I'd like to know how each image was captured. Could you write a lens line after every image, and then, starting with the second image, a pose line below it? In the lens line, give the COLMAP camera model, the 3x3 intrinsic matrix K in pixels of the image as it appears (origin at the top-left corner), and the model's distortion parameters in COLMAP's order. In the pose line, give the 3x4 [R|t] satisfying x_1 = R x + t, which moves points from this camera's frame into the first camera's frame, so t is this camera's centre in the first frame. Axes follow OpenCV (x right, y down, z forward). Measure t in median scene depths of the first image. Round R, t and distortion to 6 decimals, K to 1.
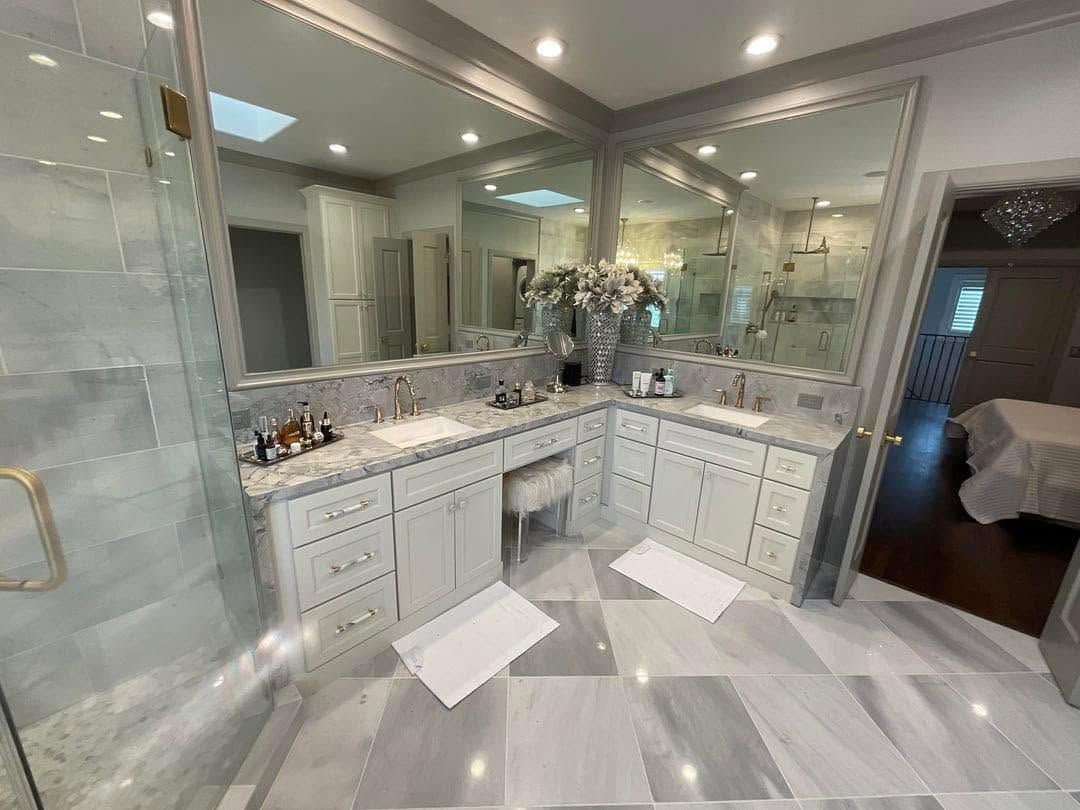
lens RADIAL K [[436.5, 0, 533.2], [0, 436.5, 408.2], [0, 0, 1]] dist [0.000827, -0.001521]
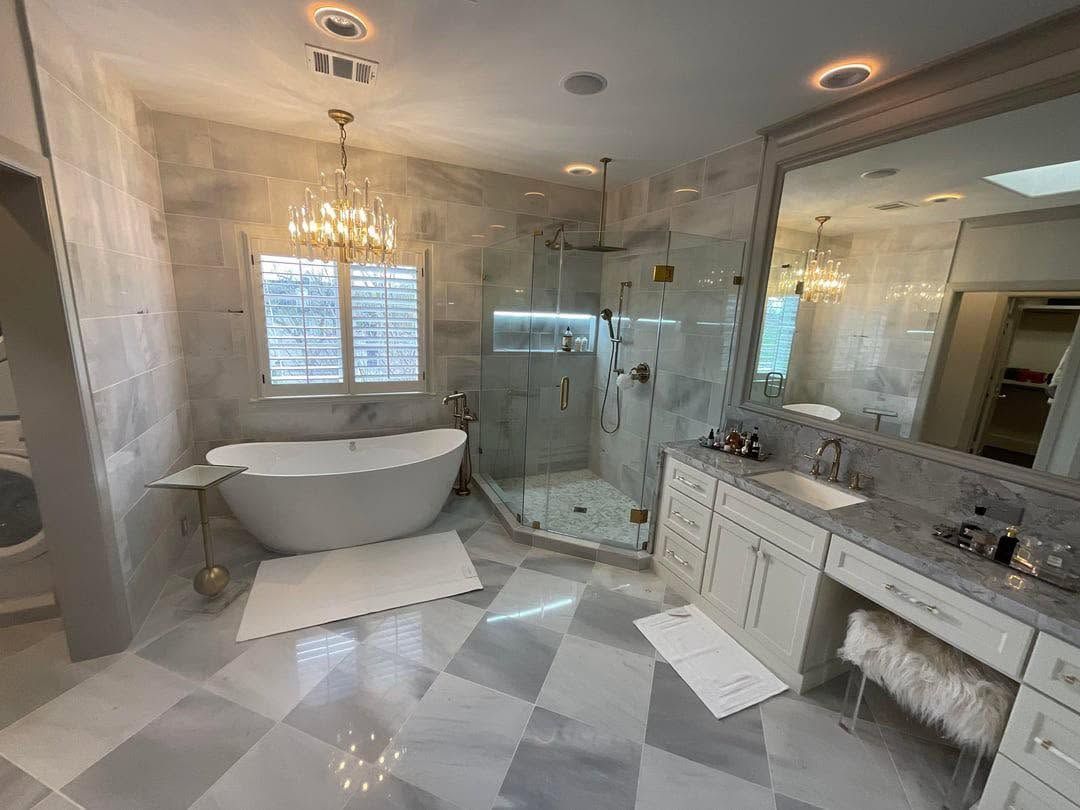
lens RADIAL K [[436.5, 0, 538.5], [0, 436.5, 404.7], [0, 0, 1]] dist [0.000827, -0.001521]
pose [[-0.372705, 0.146582, -0.916299, 1.080568], [-0.300747, 0.915065, 0.268713, -0.261684], [0.877862, 0.375725, -0.296966, 0.813782]]
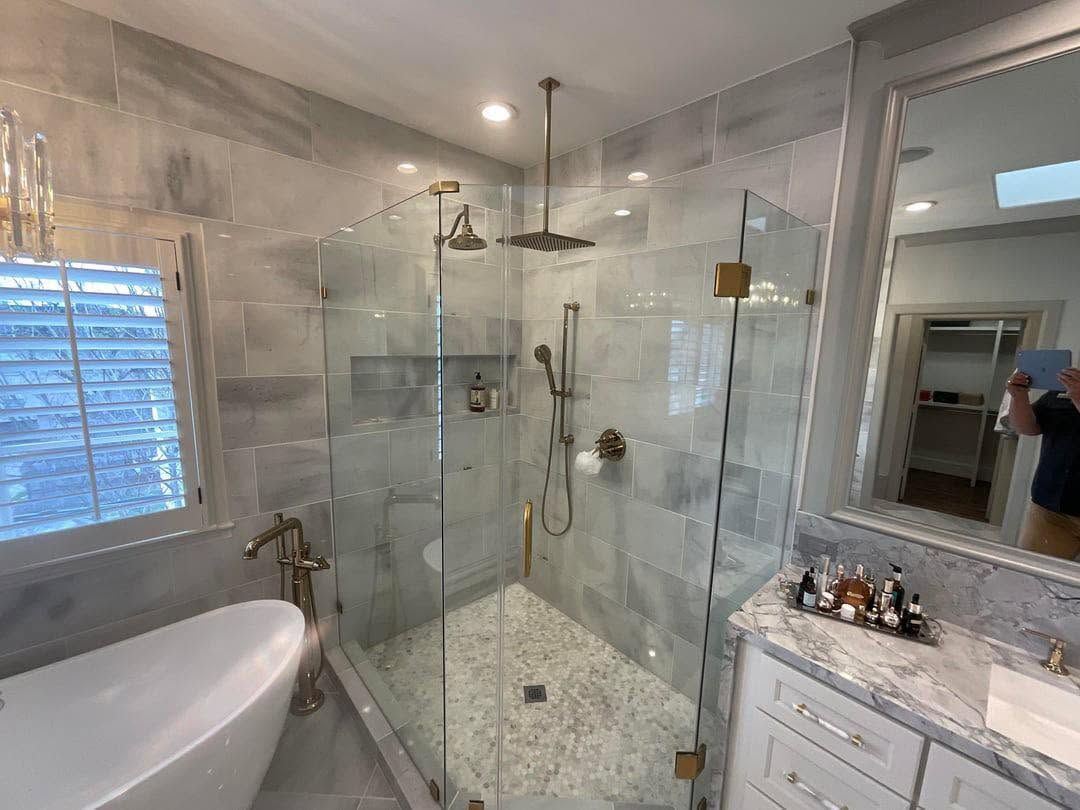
lens RADIAL K [[436.5, 0, 540.4], [0, 436.5, 406.0], [0, 0, 1]] dist [0.000827, -0.001521]
pose [[-0.075446, 0.112249, -0.990812, 0.249811], [-0.287097, 0.949123, 0.129388, -0.209140], [0.954926, 0.294221, -0.039382, 0.378924]]
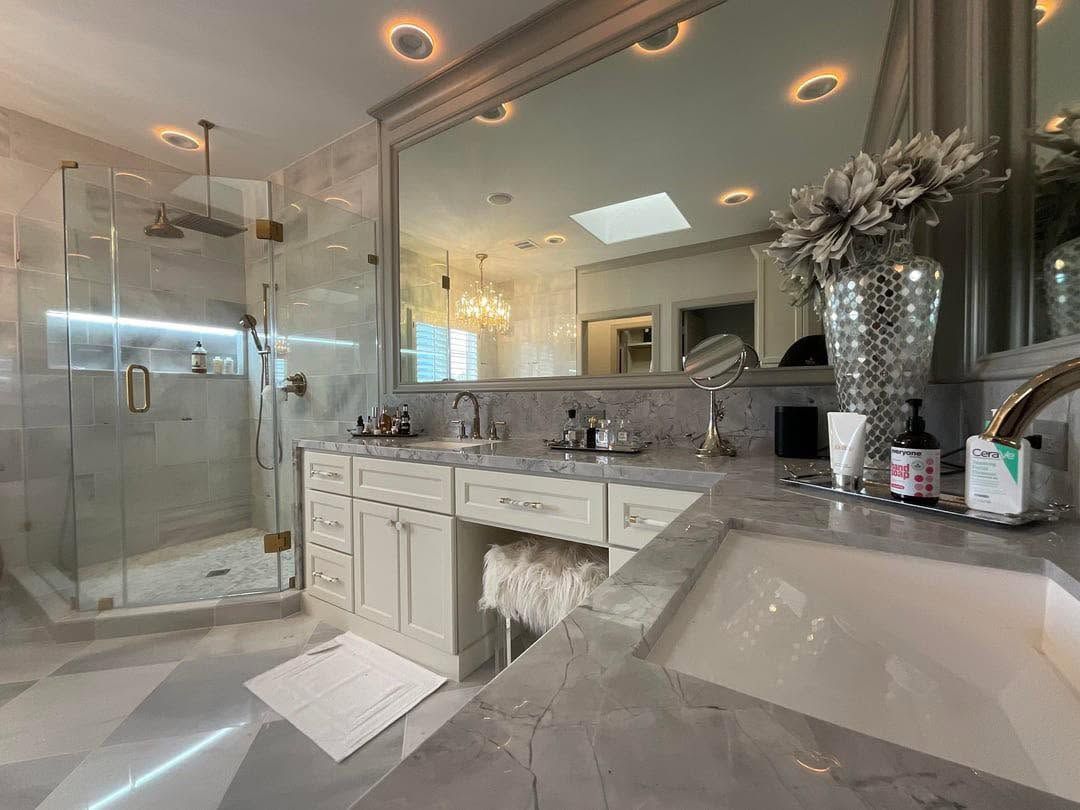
lens RADIAL K [[436.5, 0, 537.3], [0, 436.5, 404.5], [0, 0, 1]] dist [0.000827, -0.001521]
pose [[0.185556, -0.017142, -0.982484, 0.850355], [-0.238187, 0.969245, -0.061896, -0.026381], [0.953329, 0.245500, 0.175766, 1.204724]]
